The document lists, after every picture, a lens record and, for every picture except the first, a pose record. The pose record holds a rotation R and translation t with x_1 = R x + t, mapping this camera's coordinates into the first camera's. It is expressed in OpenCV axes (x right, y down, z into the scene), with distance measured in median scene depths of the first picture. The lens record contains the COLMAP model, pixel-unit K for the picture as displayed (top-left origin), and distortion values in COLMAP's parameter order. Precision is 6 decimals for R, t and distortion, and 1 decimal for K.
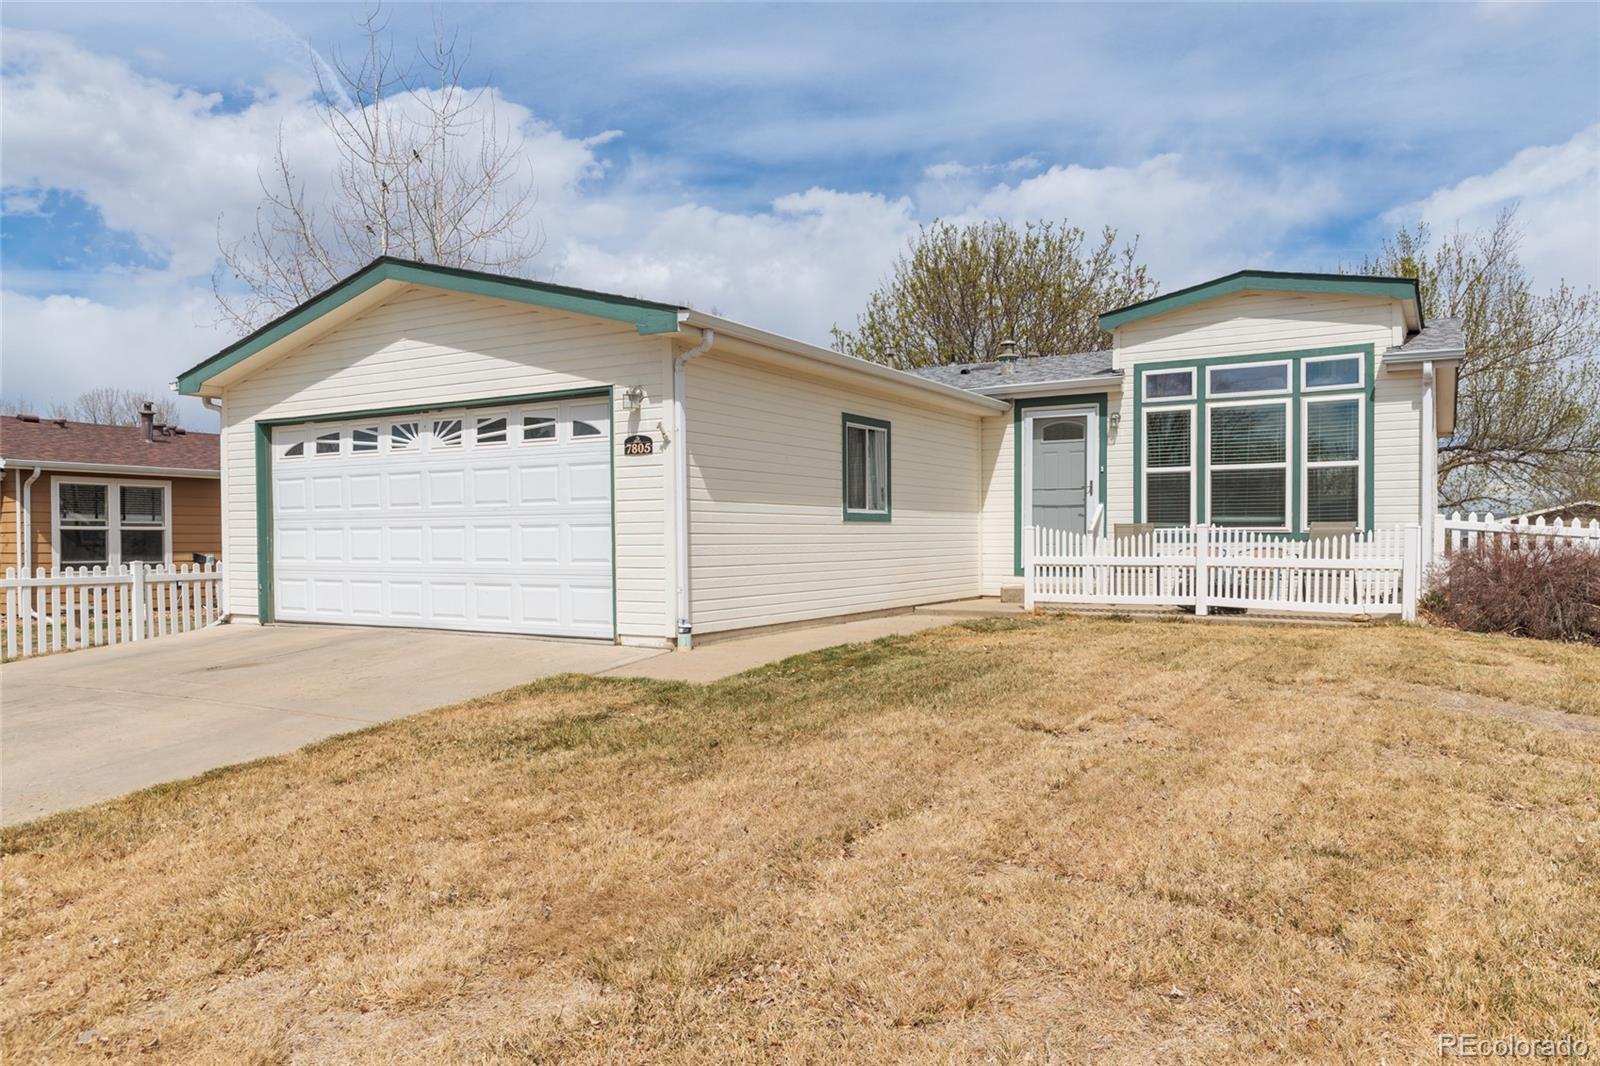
lens RADIAL K [[1070.9, 0, 808.2], [0, 1070.9, 556.8], [0, 0, 1]] dist [0.016109, 0.001622]
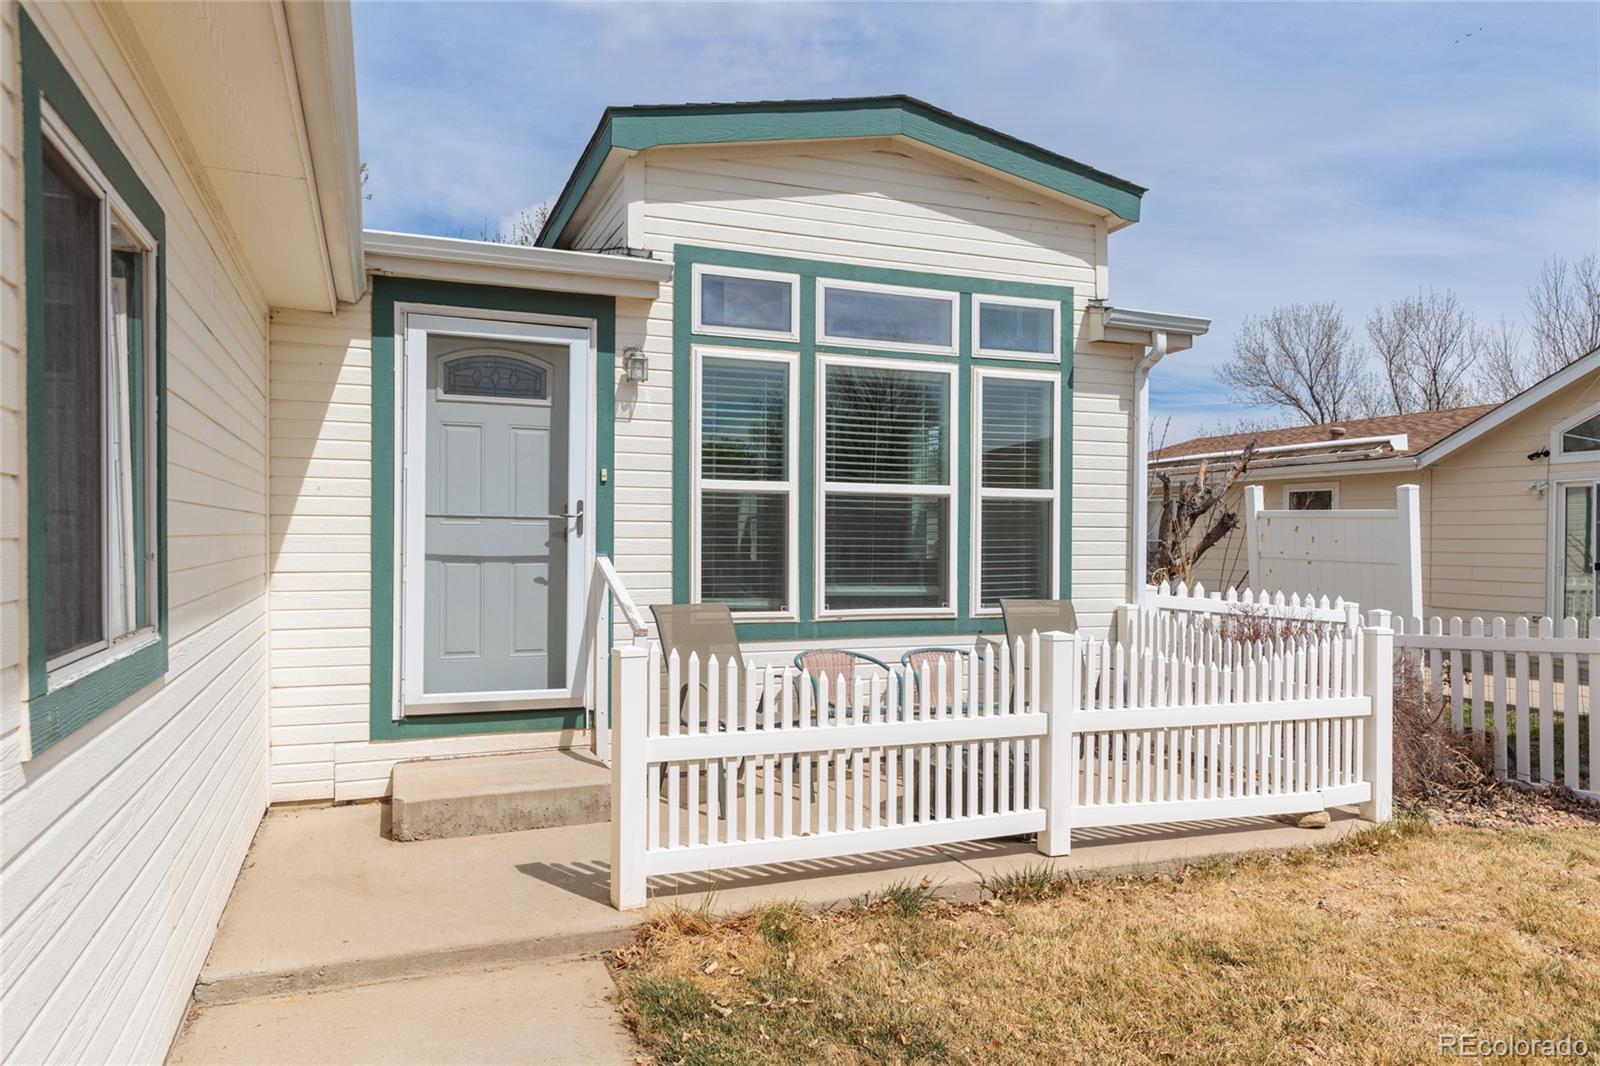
lens RADIAL K [[1070.9, 0, 808.2], [0, 1070.9, 556.8], [0, 0, 1]] dist [0.016109, 0.001622]
pose [[0.615027, -0.002070, 0.788504, -0.014628], [0.005179, 0.999986, -0.001415, -0.053920], [-0.788489, 0.004954, 0.615028, 0.752429]]
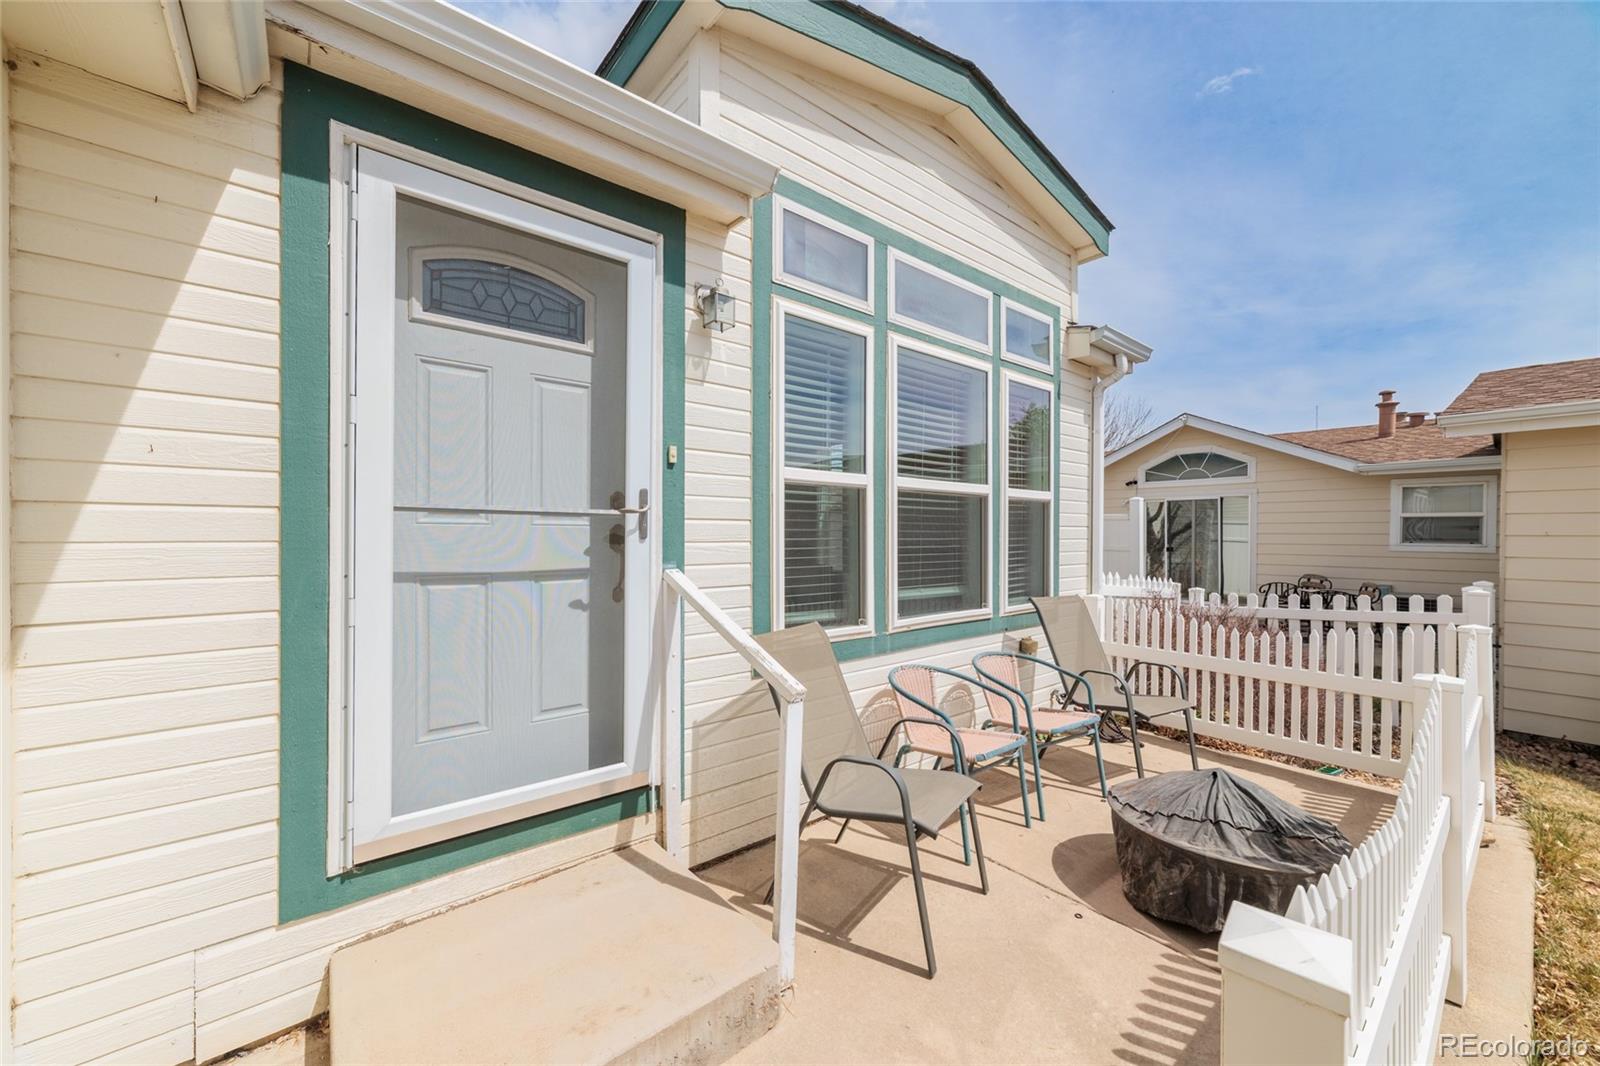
lens RADIAL K [[601.4, 0, 792.8], [0, 601.4, 539.1], [0, 0, 1]] dist [-0.002009, 0.000298]
pose [[0.353404, -0.001647, 0.935469, 0.140030], [0.012410, 0.999919, -0.002928, -0.063500], [-0.935389, 0.012644, 0.353395, 1.014678]]
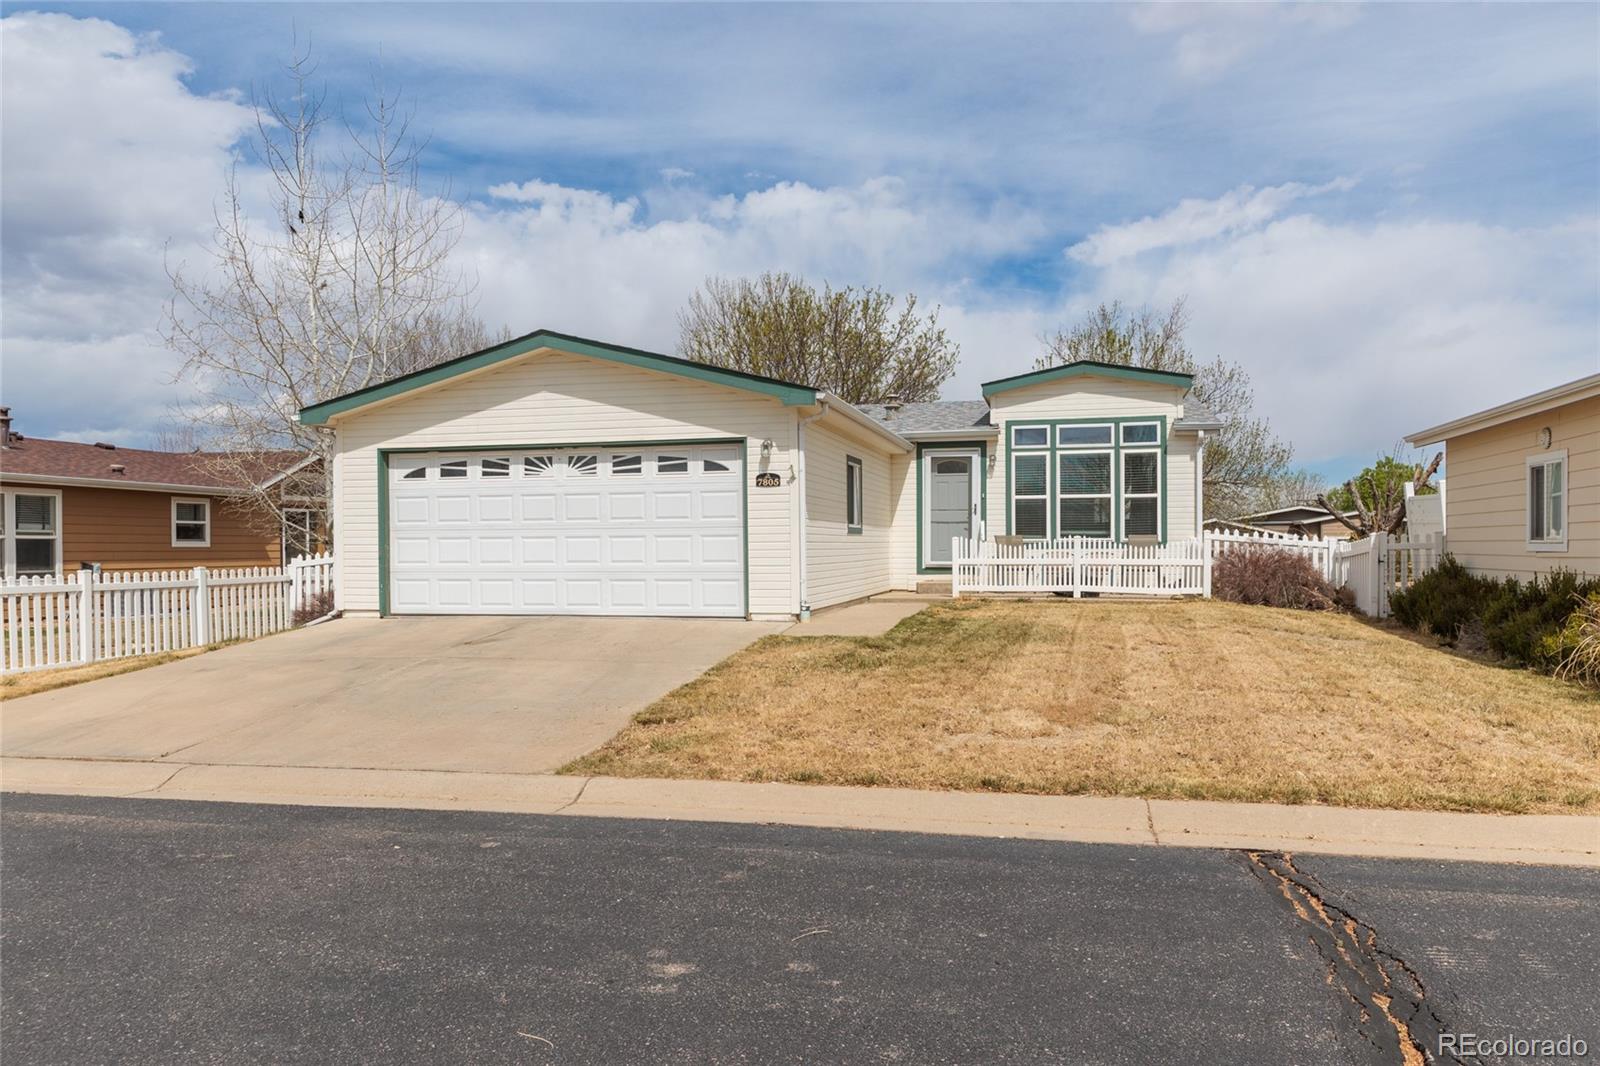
lens RADIAL K [[1070.9, 0, 808.2], [0, 1070.9, 556.8], [0, 0, 1]] dist [0.016109, 0.001622]
pose [[0.957182, -0.002976, 0.289472, -0.376885], [0.005865, 0.999941, -0.009113, 0.008340], [-0.289428, 0.010421, 0.957143, -0.275375]]
